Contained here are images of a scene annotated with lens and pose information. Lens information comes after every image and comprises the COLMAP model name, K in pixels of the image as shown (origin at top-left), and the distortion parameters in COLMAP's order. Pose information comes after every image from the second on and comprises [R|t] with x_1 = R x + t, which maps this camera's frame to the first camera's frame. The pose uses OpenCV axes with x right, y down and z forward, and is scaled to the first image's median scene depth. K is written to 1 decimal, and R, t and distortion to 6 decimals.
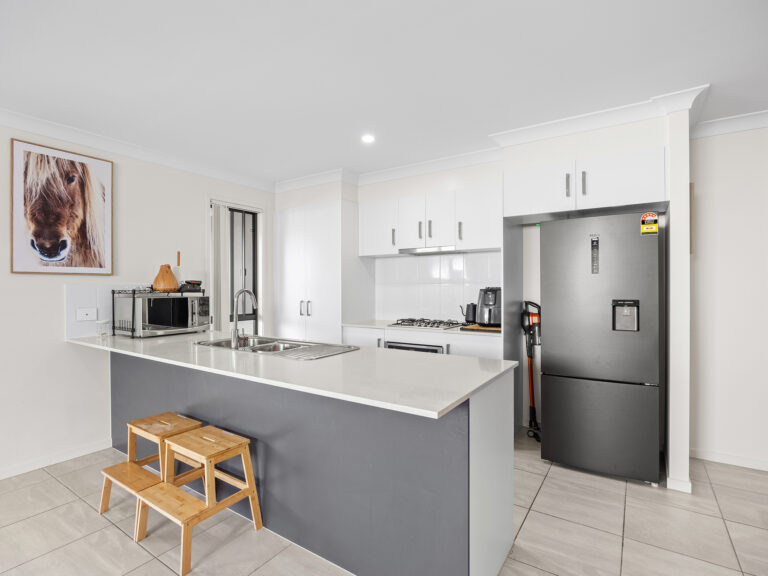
lens RADIAL K [[385.1, 0, 384.0], [0, 385.1, 288.0], [0, 0, 1]] dist [-0.003313, -0.000903]
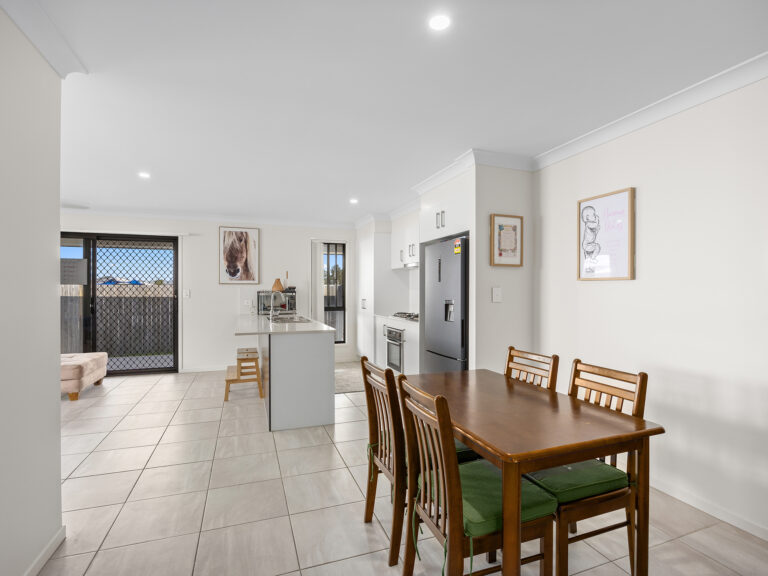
lens RADIAL K [[377.8, 0, 384.0], [0, 377.8, 288.0], [0, 0, 1]] dist [0.000824, -0.000075]
pose [[0.810899, 0.000126, -0.585186, 1.086649], [-0.005131, 0.999963, -0.006894, -0.002272], [0.585163, 0.008593, 0.810870, -0.258667]]
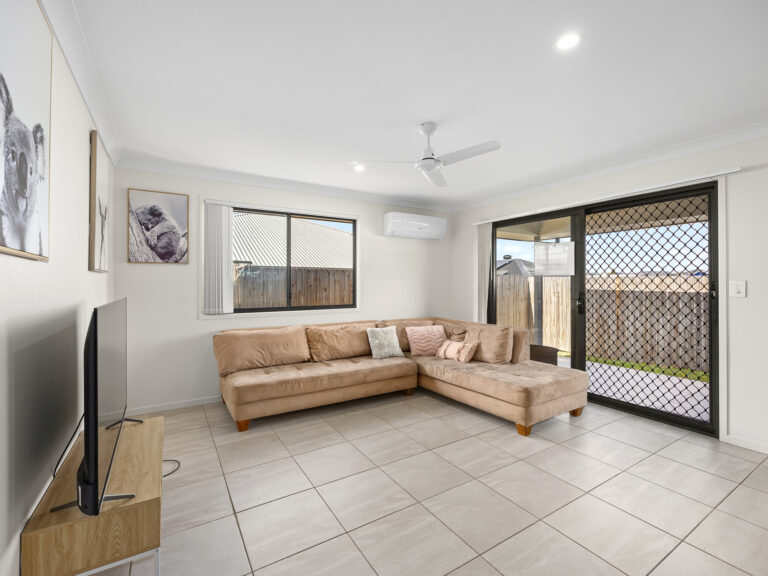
lens RADIAL K [[347.7, 0, 383.0], [0, 347.7, 282.3], [0, 0, 1]] dist [0.000023, 0.000067]
pose [[-0.408297, -0.001377, -0.912848, 0.290259], [-0.004287, 0.999991, 0.000408, 0.006004], [0.912839, 0.004080, -0.408299, 0.275507]]
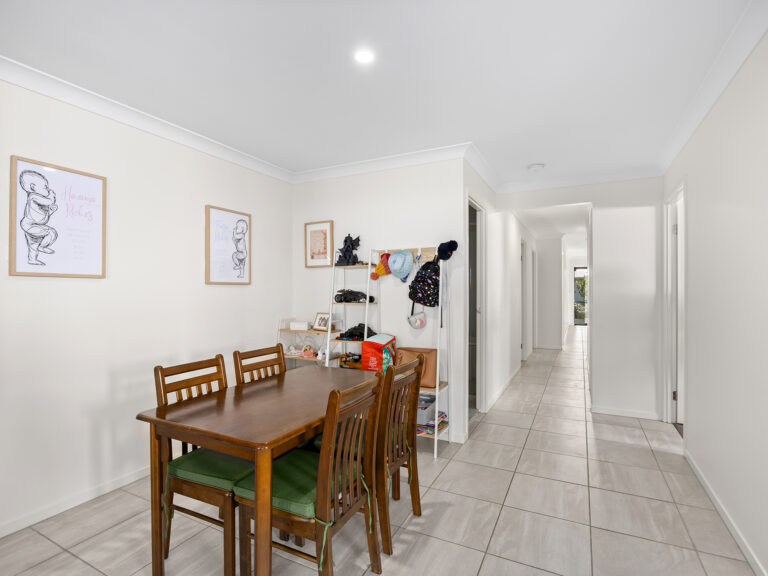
lens RADIAL K [[377.8, 0, 384.0], [0, 377.8, 288.0], [0, 0, 1]] dist [0.000824, -0.000075]
pose [[-0.113134, 0.000161, 0.993580, -1.517926], [0.007316, 0.999973, 0.000671, -0.010155], [-0.993553, 0.007345, -0.113132, 1.297263]]
